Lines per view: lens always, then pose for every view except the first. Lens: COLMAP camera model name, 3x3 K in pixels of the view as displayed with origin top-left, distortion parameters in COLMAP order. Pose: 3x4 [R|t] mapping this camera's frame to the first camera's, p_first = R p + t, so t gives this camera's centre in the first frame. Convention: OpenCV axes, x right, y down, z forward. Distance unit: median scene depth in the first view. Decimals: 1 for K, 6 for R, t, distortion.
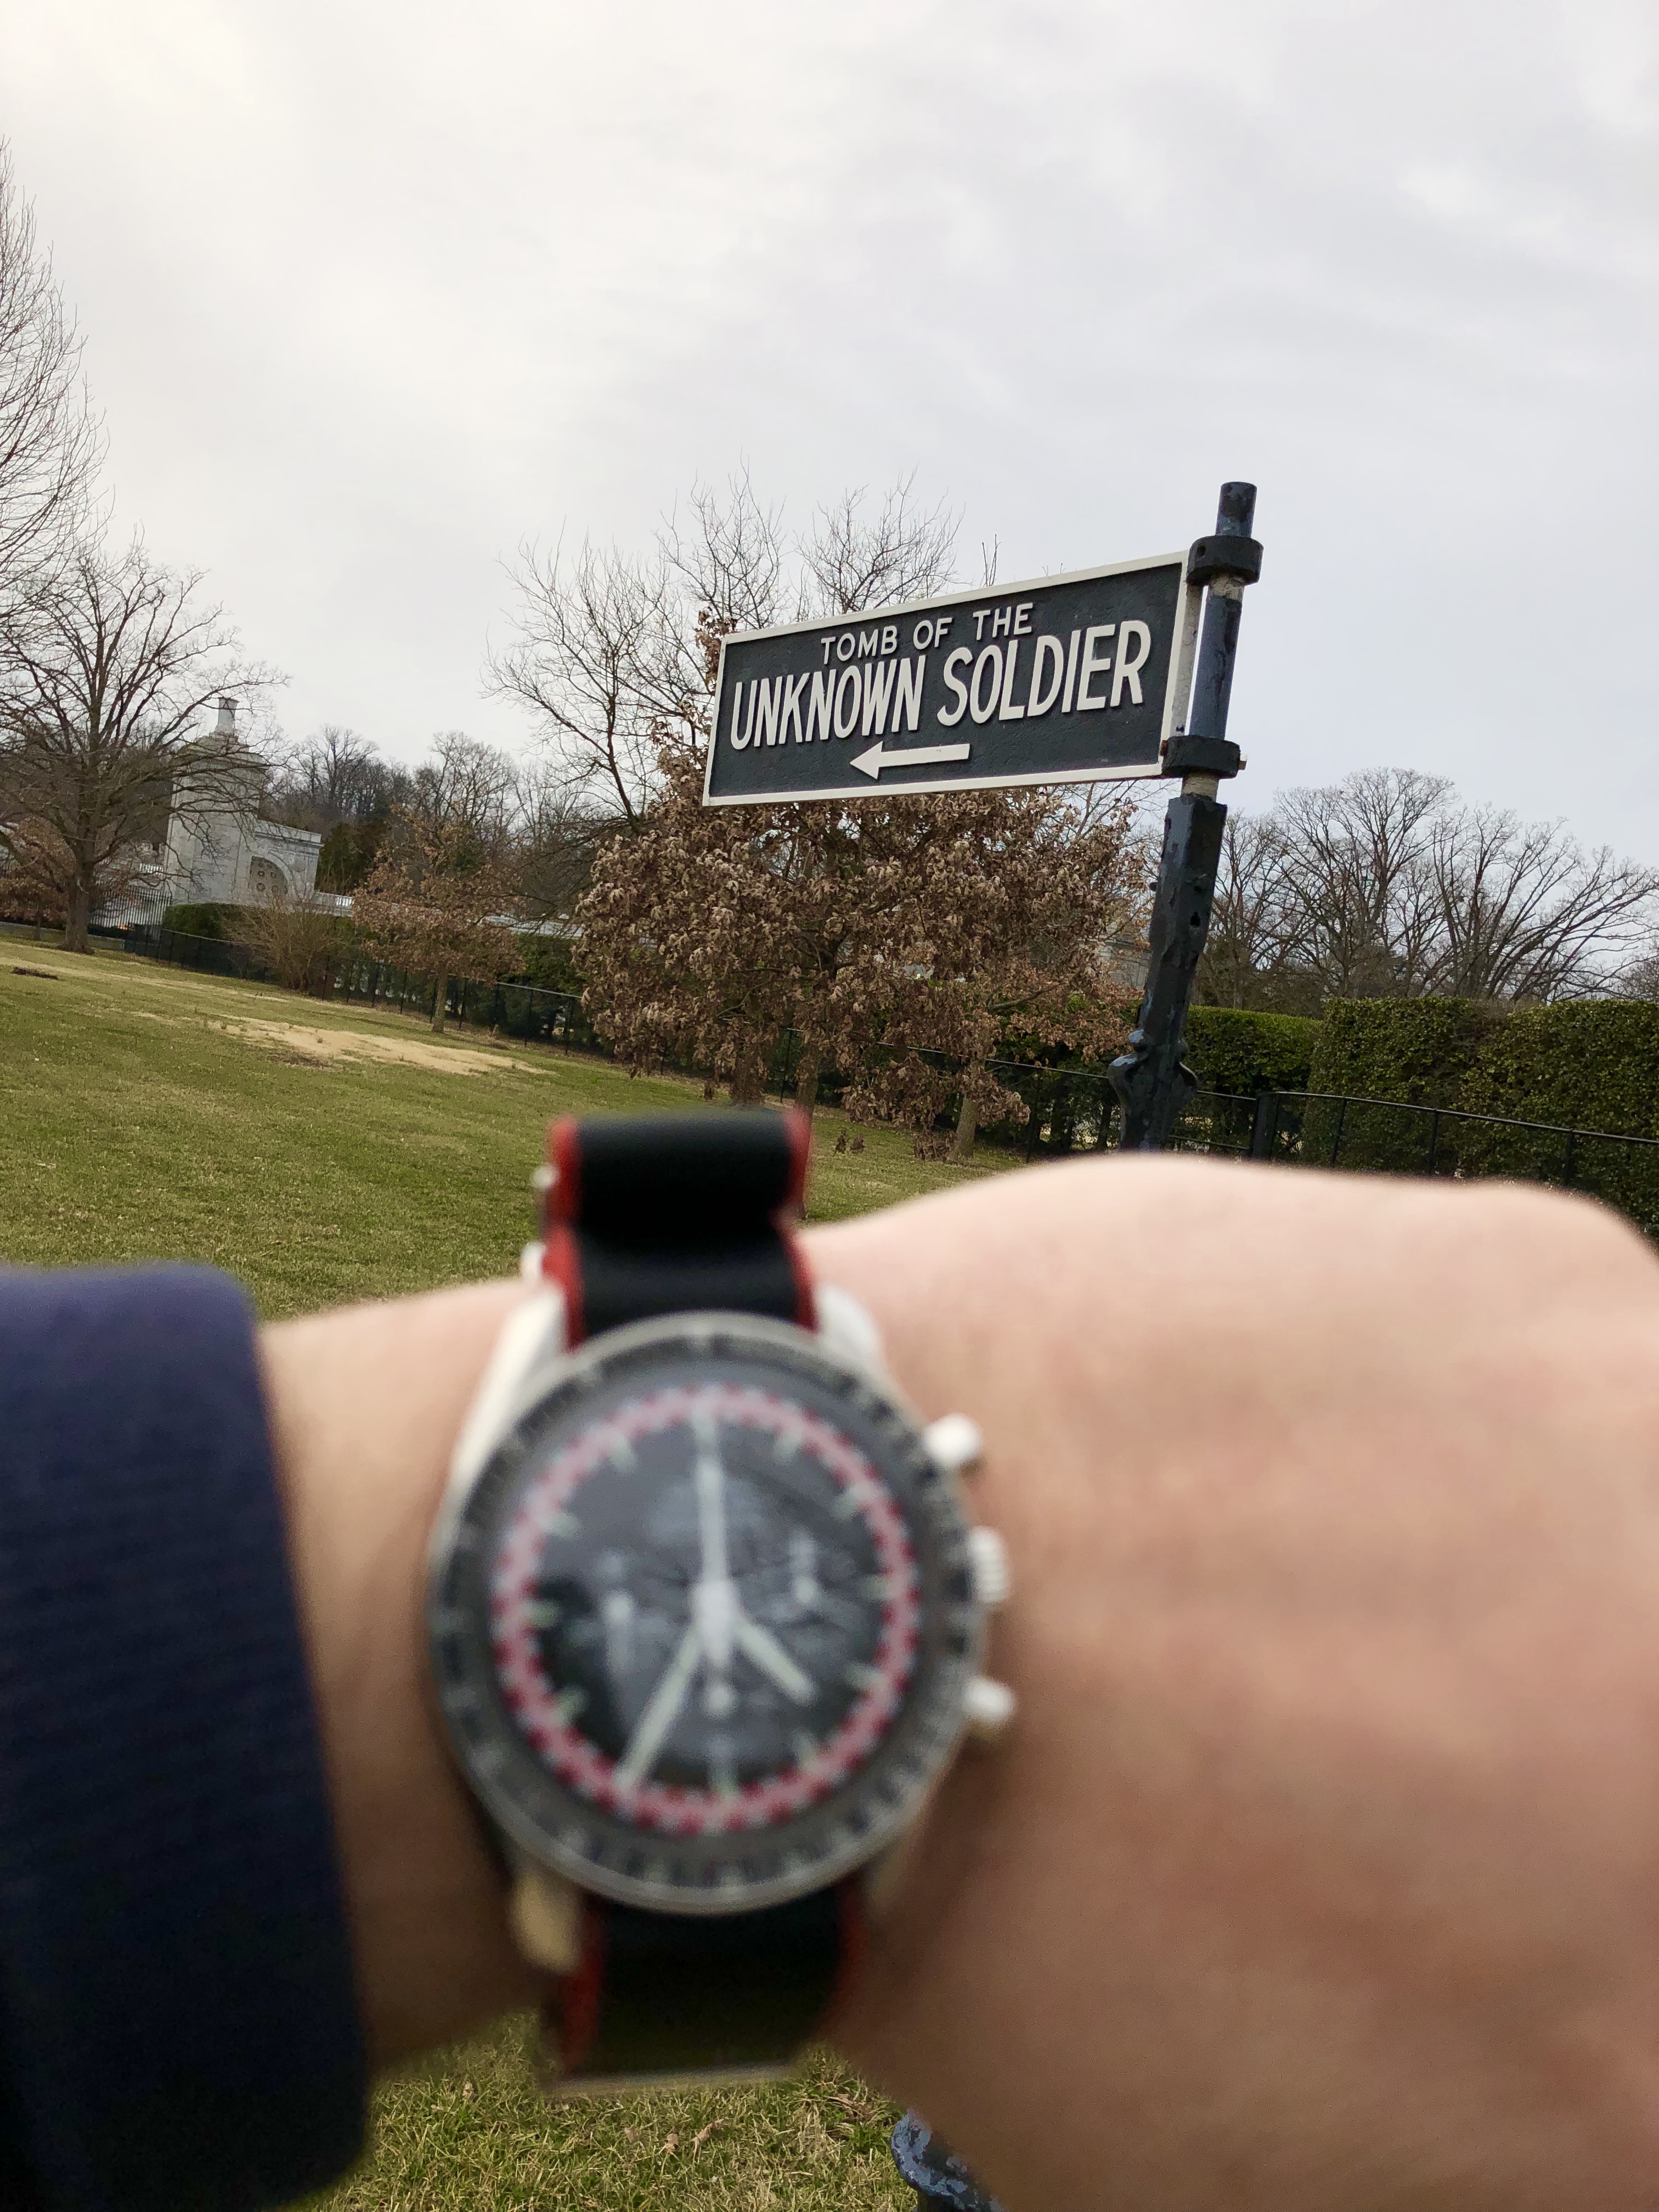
lens RADIAL K [[1855.9, 0, 829.5], [0, 1855.9, 1106.0], [0, 0, 1]] dist [0.046385, -0.020577]
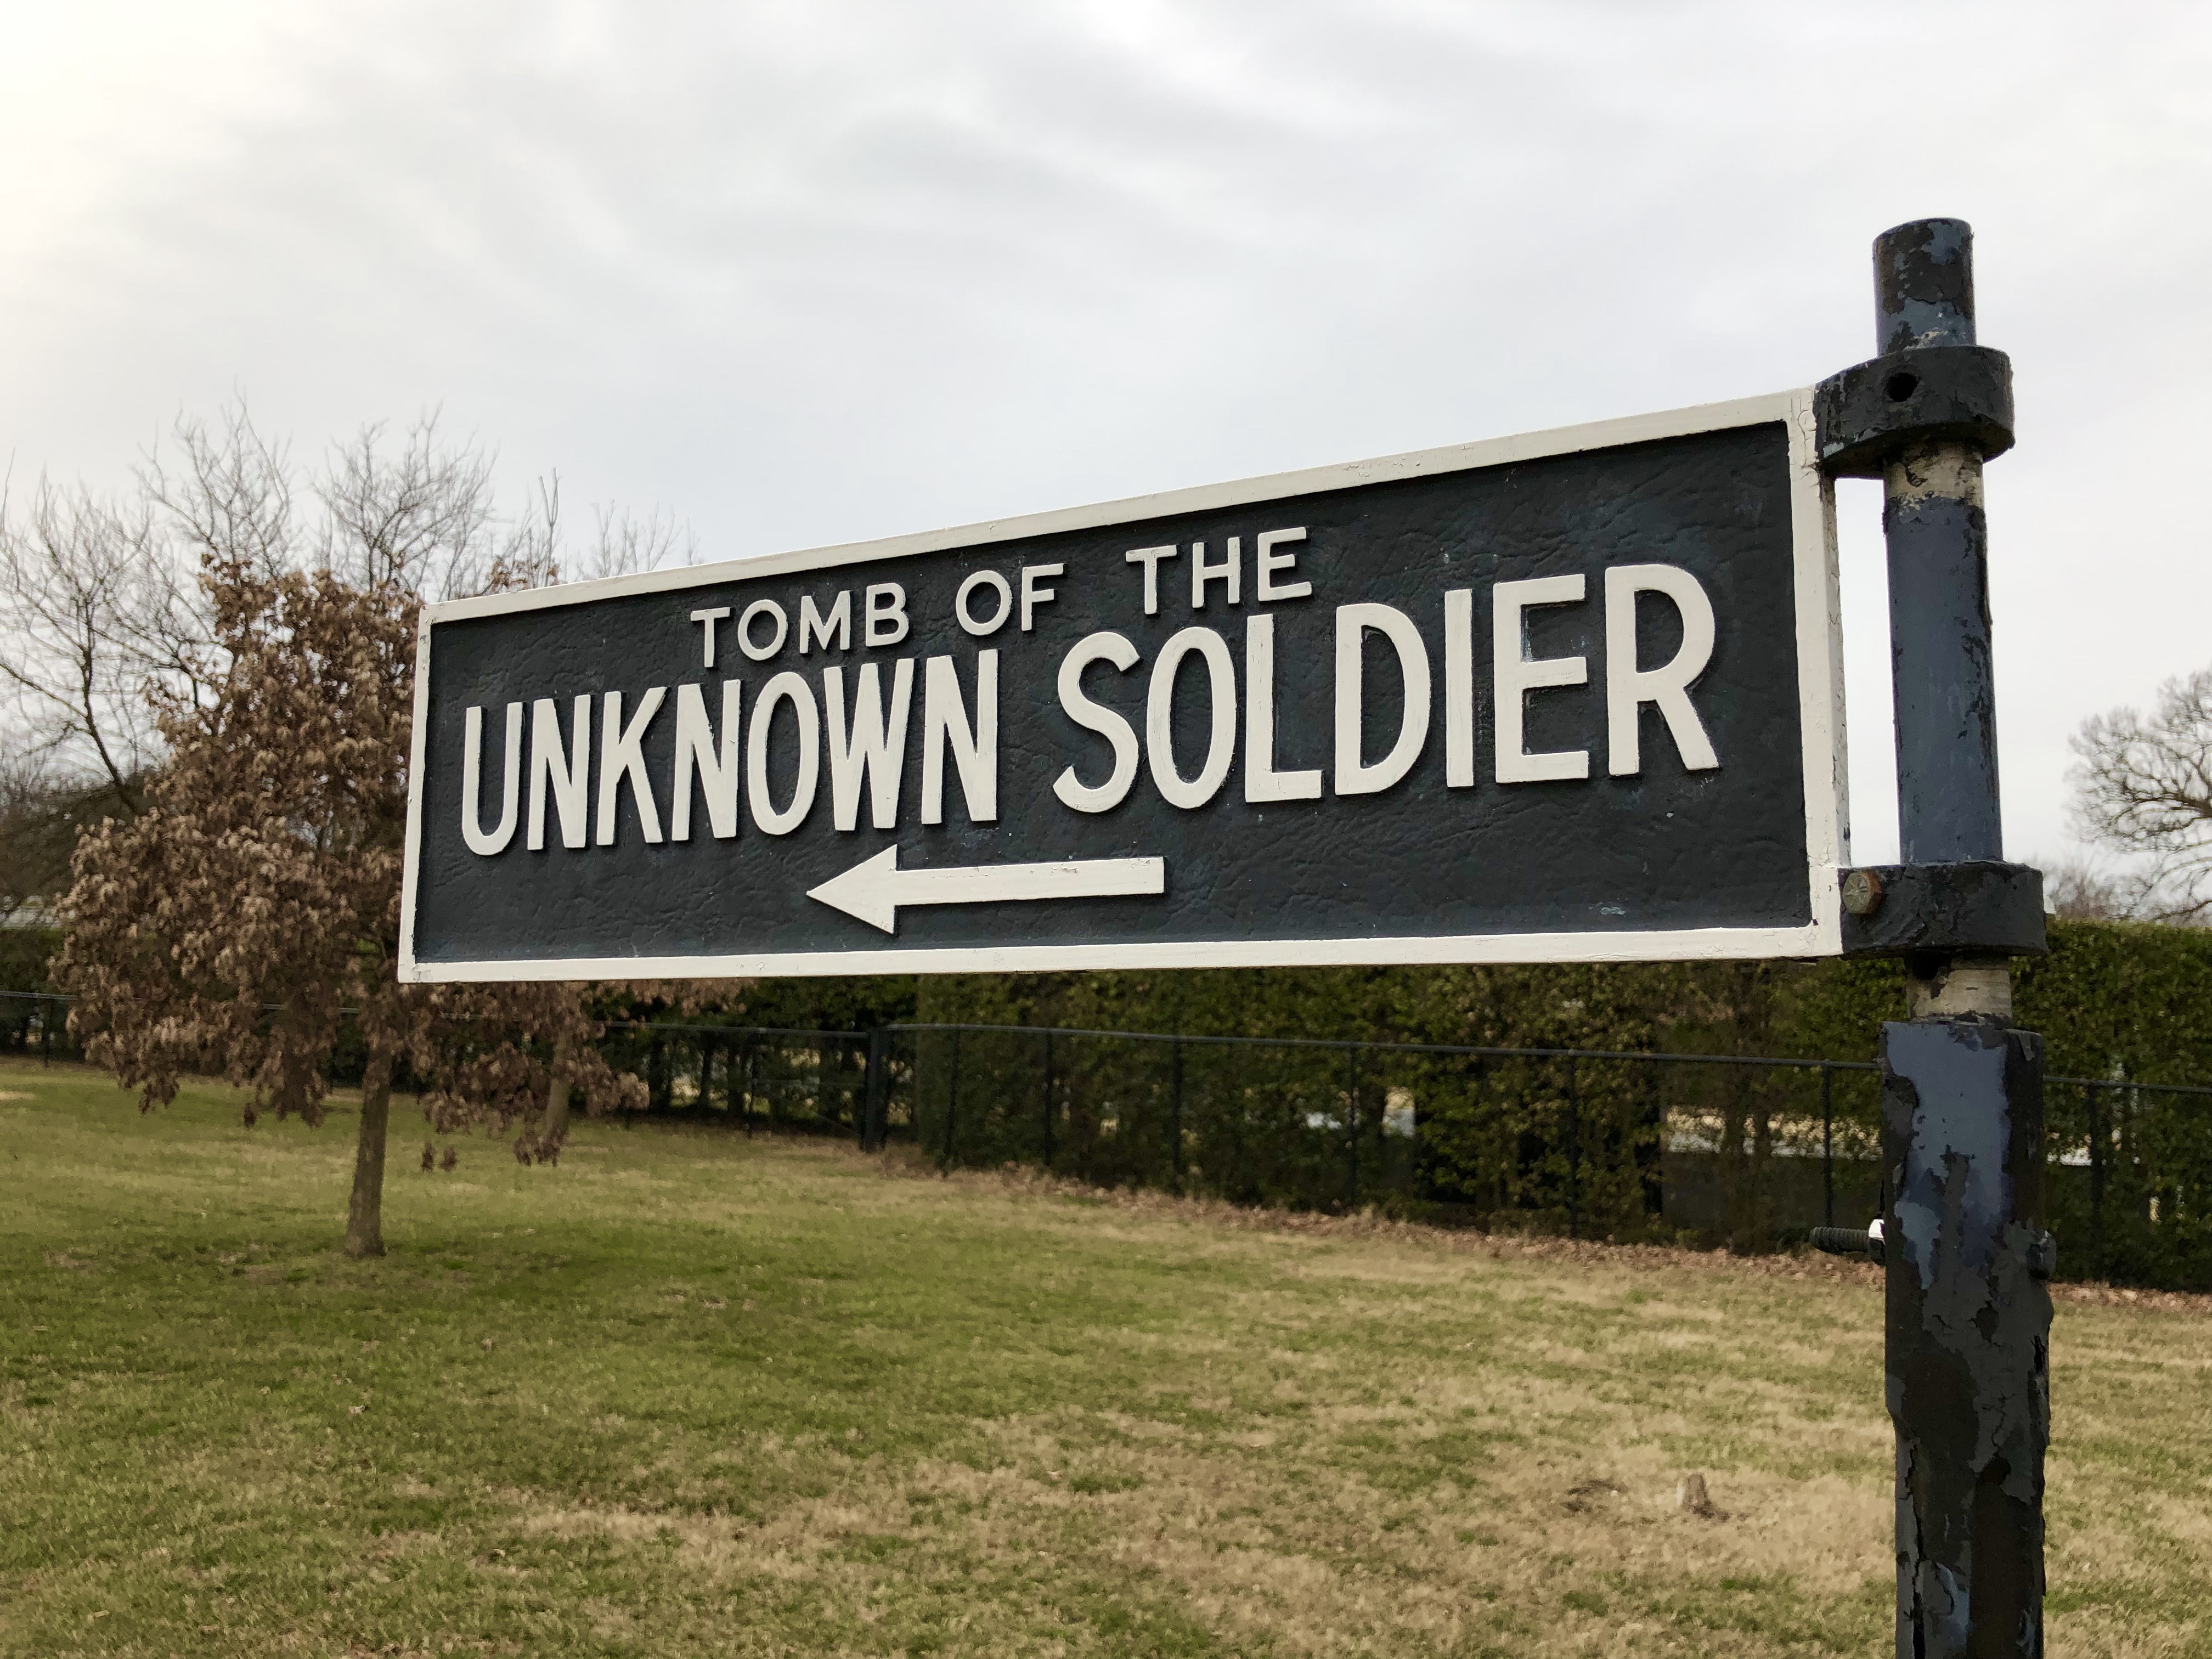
lens RADIAL K [[1855.9, 0, 1099.6], [0, 1855.9, 803.3], [0, 0, 1]] dist [0.046385, -0.020577]
pose [[0.928002, -0.064132, 0.367015, -0.034029], [0.108671, 0.988832, -0.101987, -0.063425], [-0.356375, 0.134528, 0.924607, 0.236698]]
